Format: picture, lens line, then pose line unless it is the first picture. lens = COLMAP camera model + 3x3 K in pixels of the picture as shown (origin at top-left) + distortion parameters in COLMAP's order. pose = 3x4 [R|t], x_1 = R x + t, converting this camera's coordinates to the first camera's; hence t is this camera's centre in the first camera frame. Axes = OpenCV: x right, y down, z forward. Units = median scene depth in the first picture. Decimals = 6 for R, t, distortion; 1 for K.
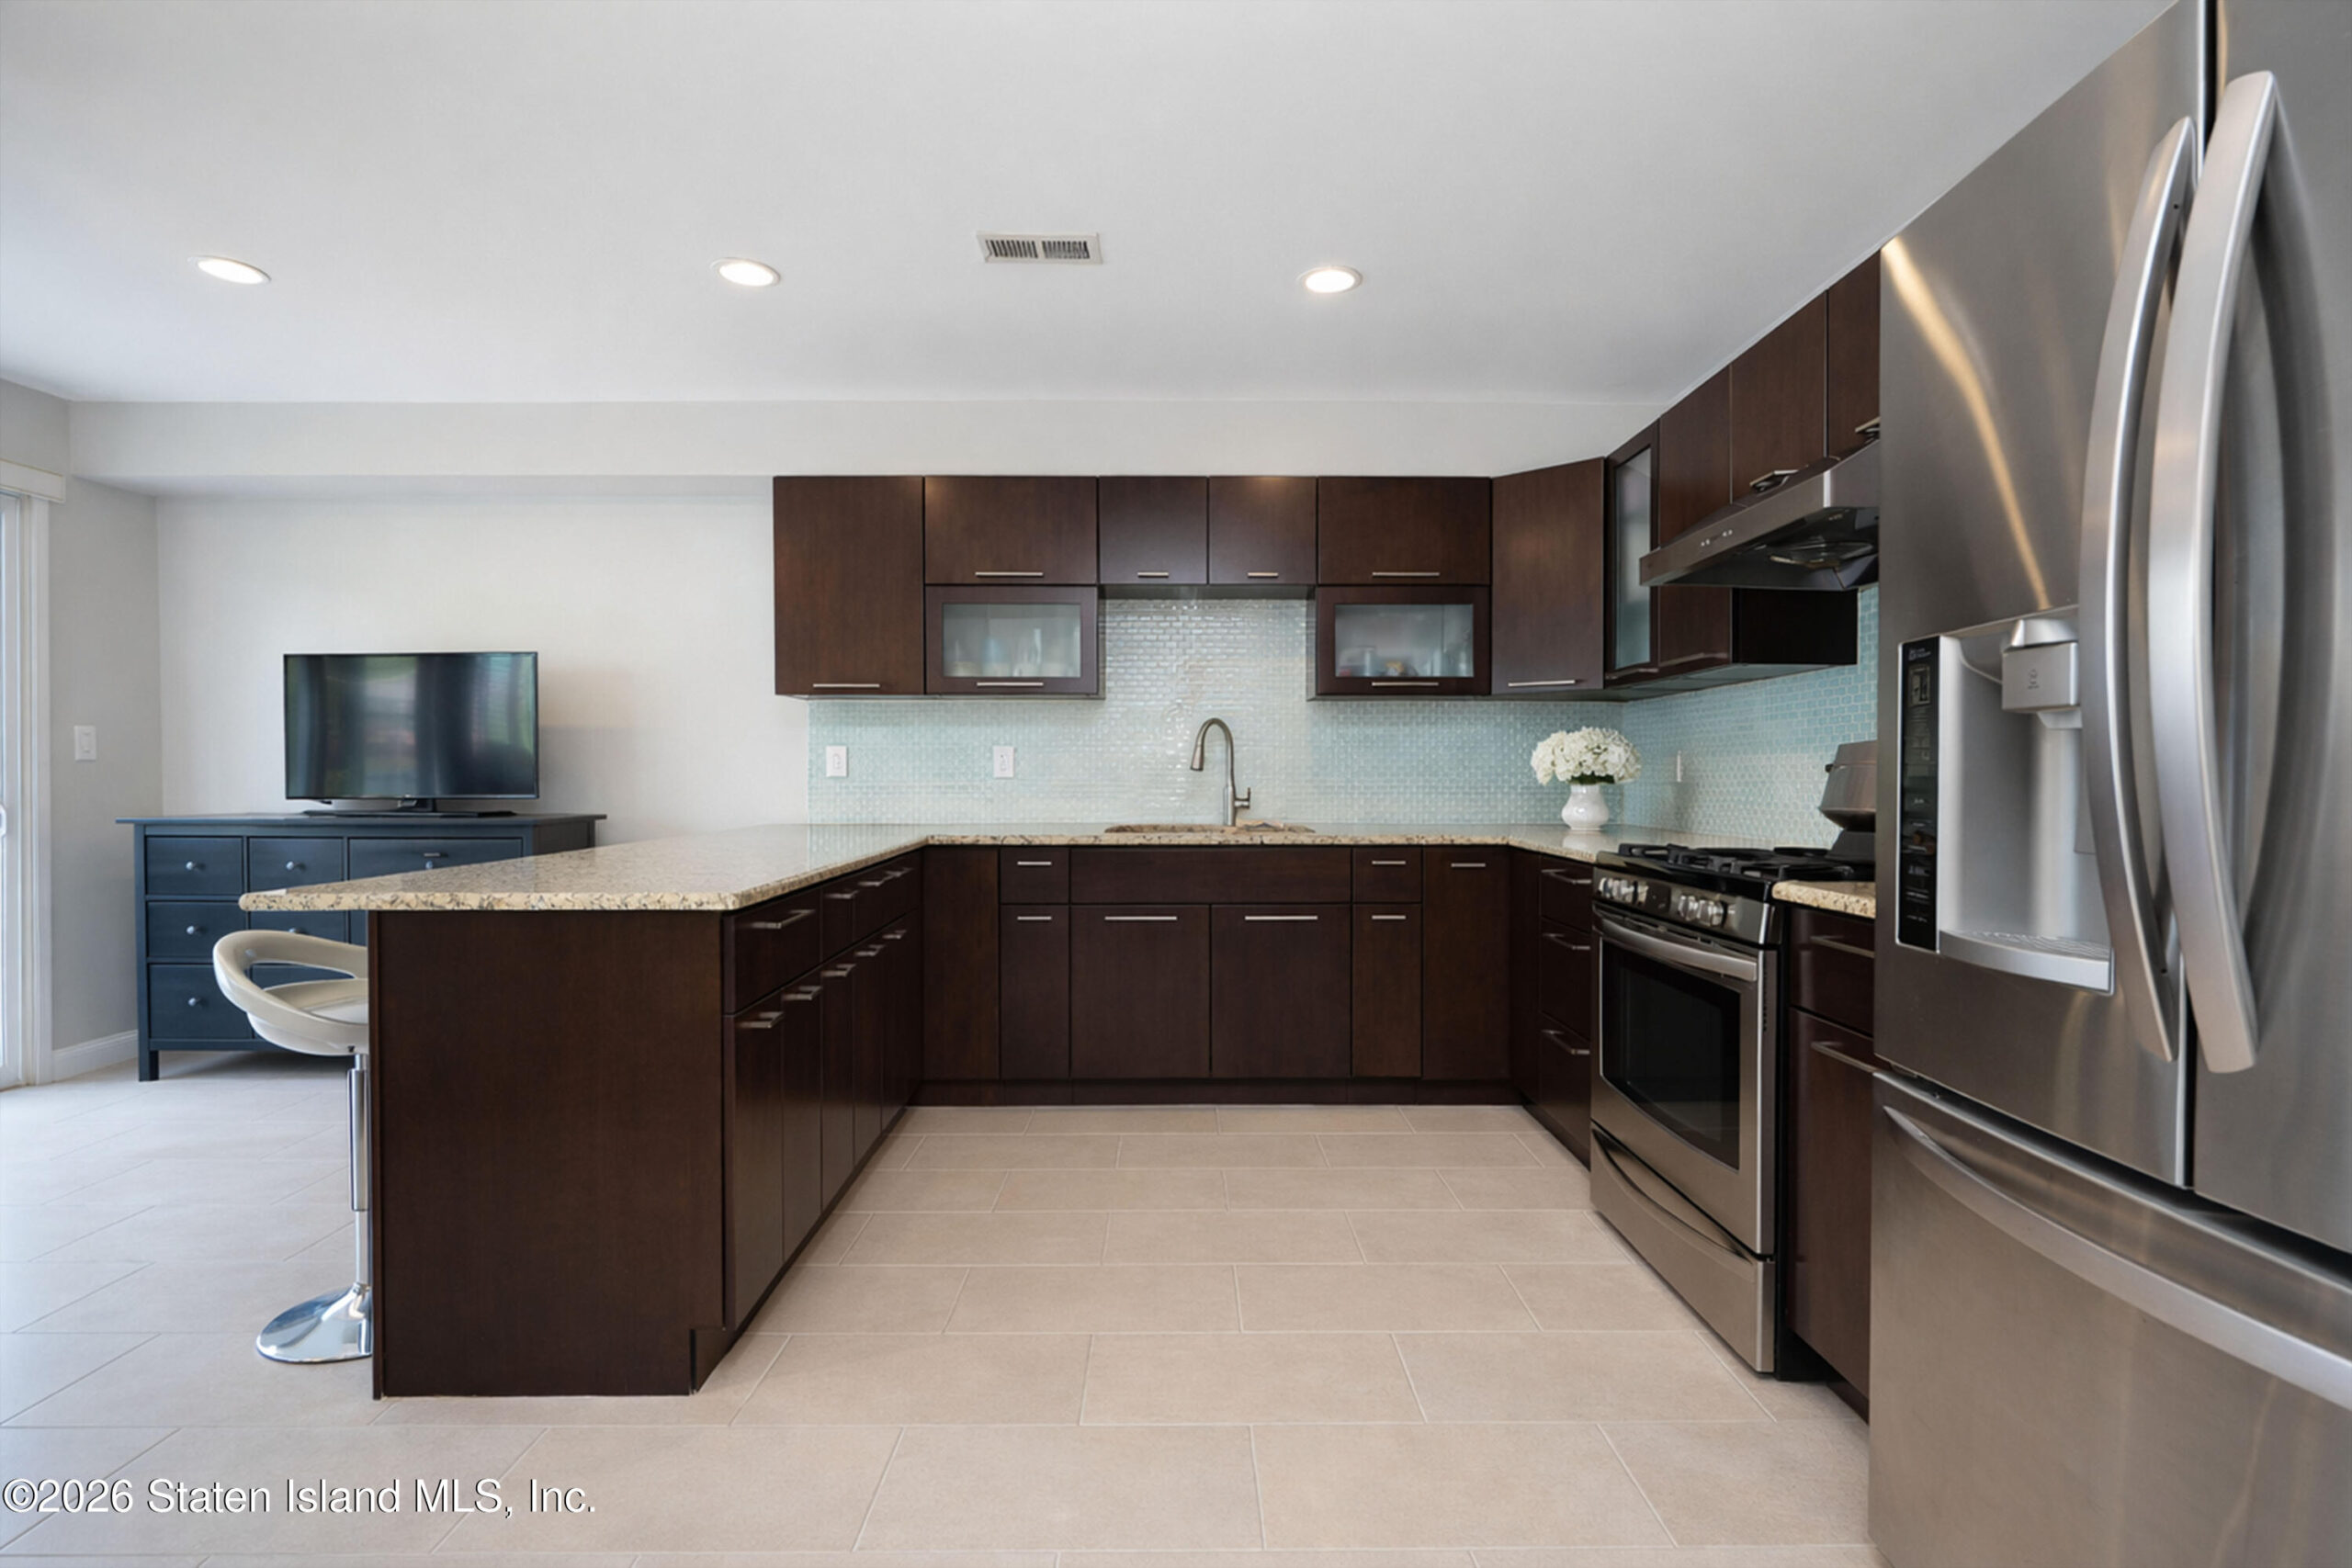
lens RADIAL K [[1026.2, 0, 1178.2], [0, 1026.2, 788.2], [0, 0, 1]] dist [0.000195, -0.000120]
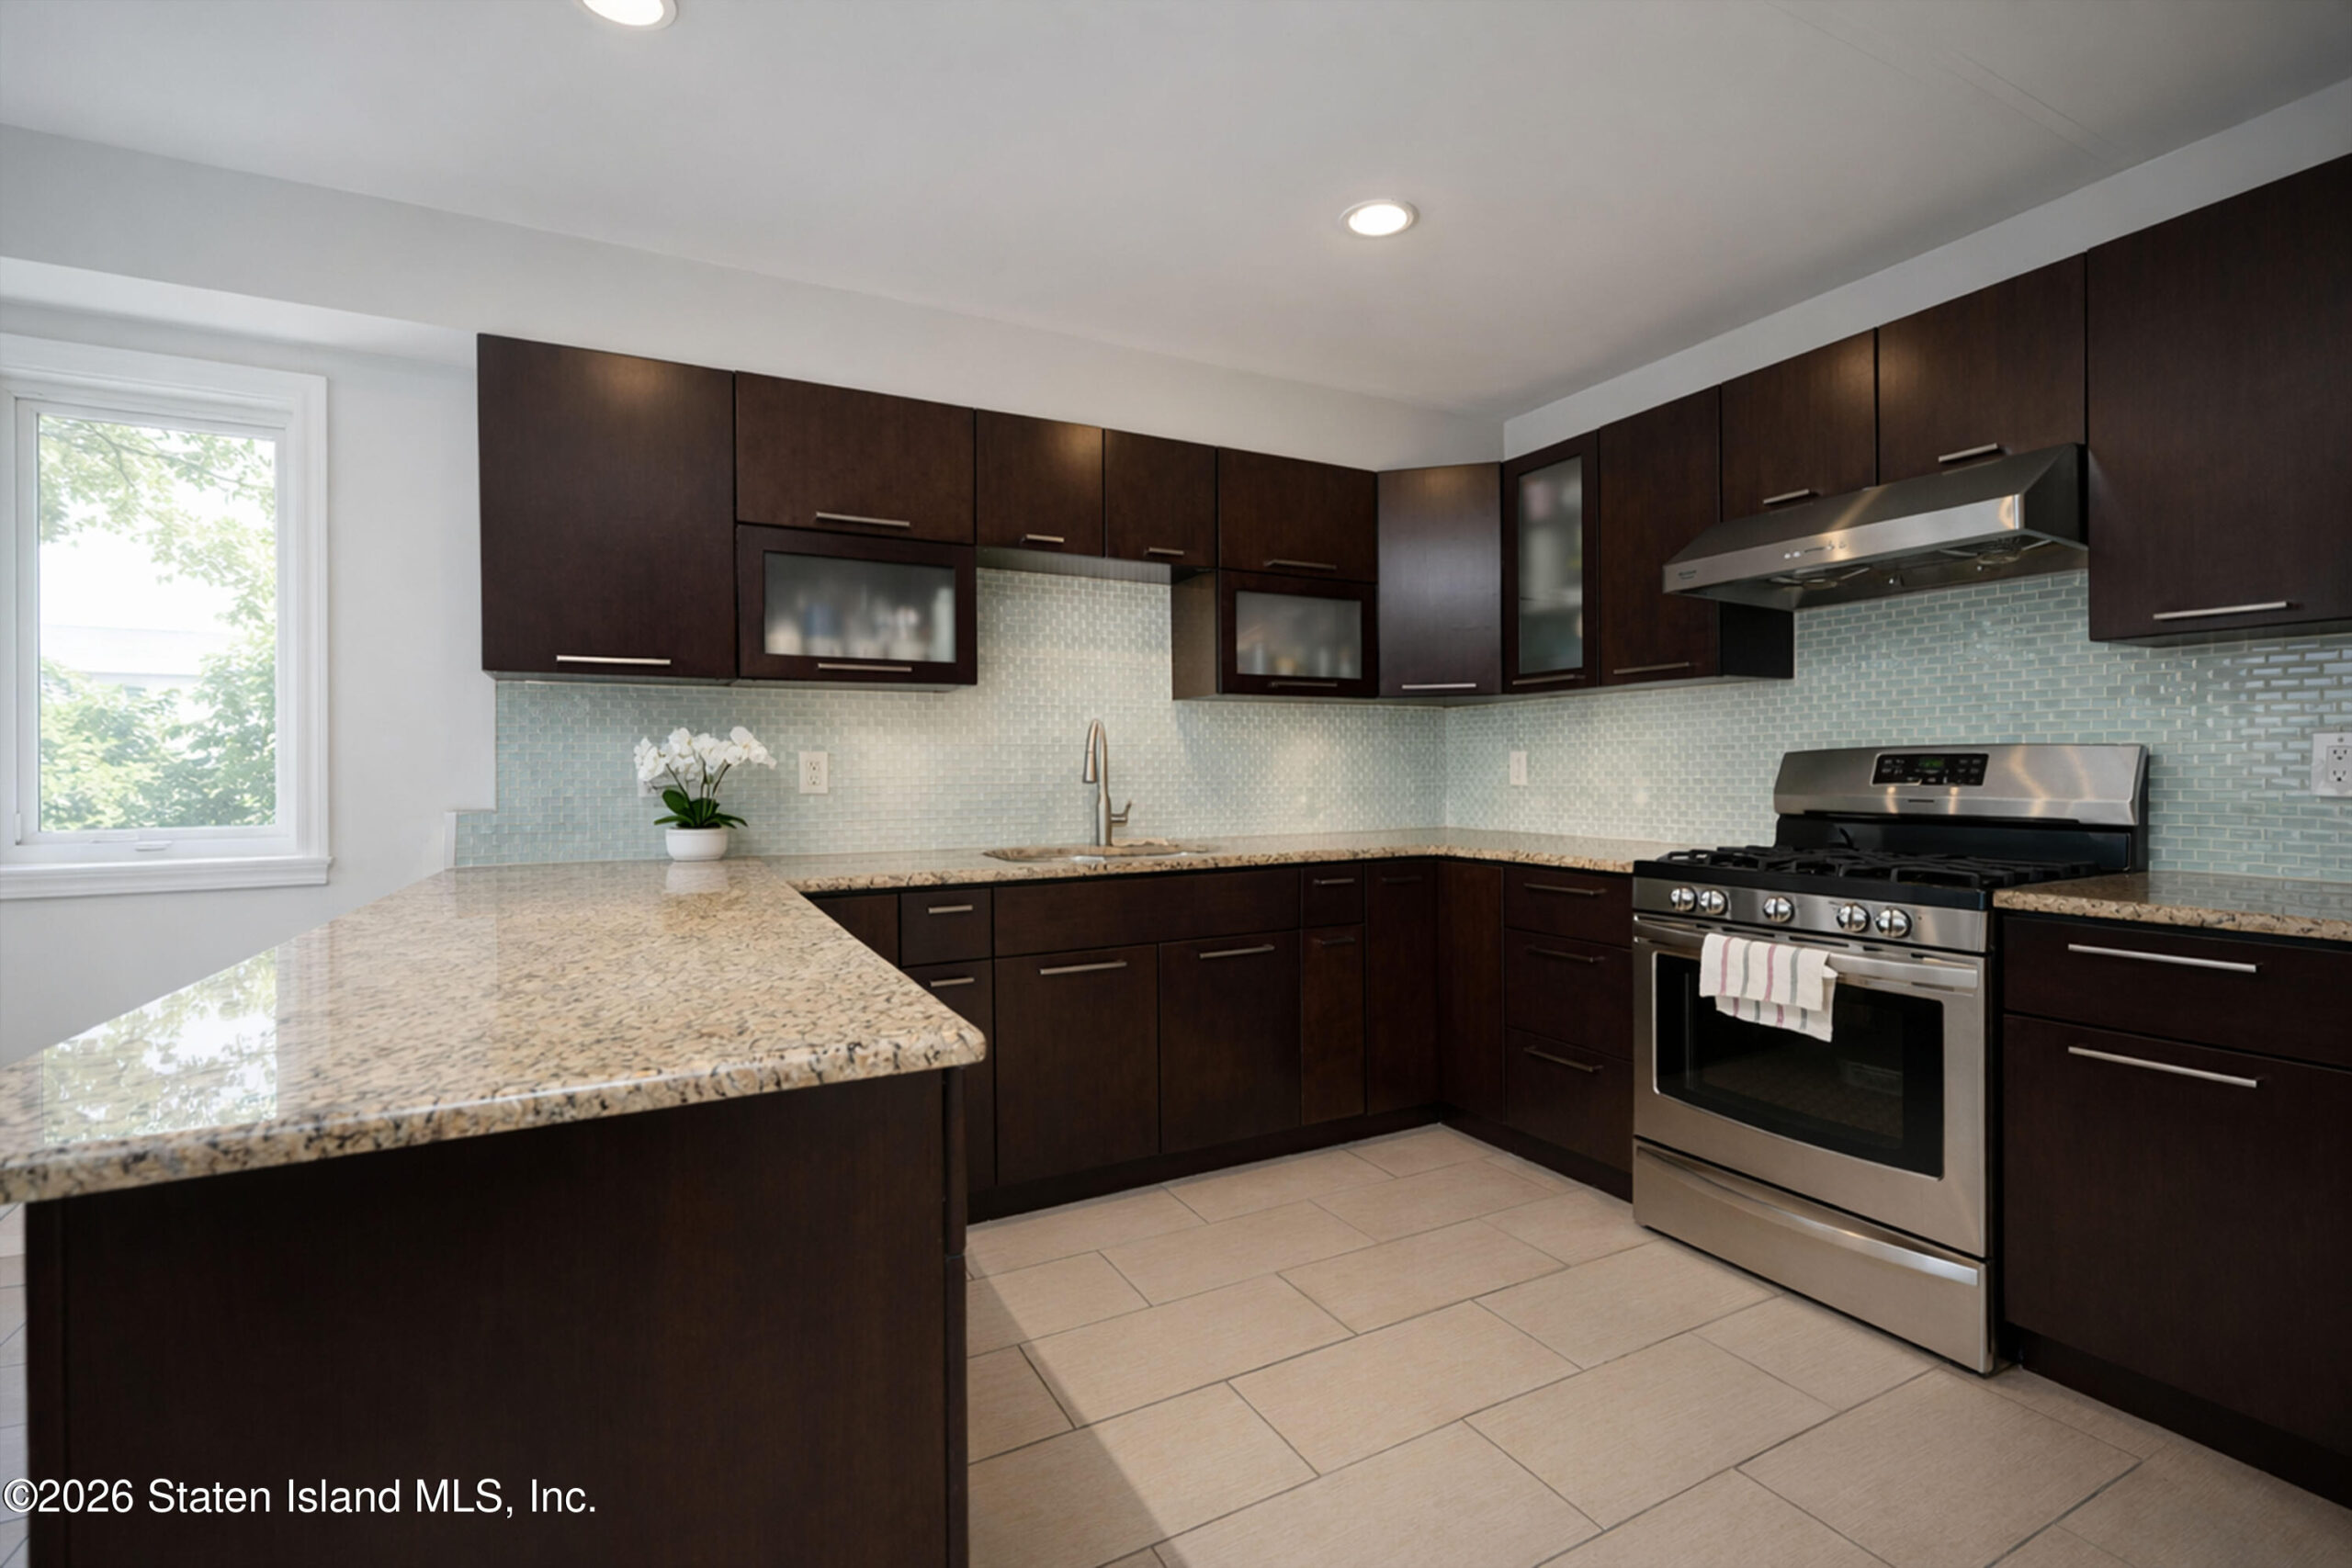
lens RADIAL K [[1026.2, 0, 1164.7], [0, 1026.2, 785.8], [0, 0, 1]] dist [0.000195, -0.000120]
pose [[0.895231, -0.014246, 0.445375, -0.313292], [0.016935, 0.999854, -0.002059, -0.011360], [-0.445281, 0.009385, 0.895342, 0.245041]]
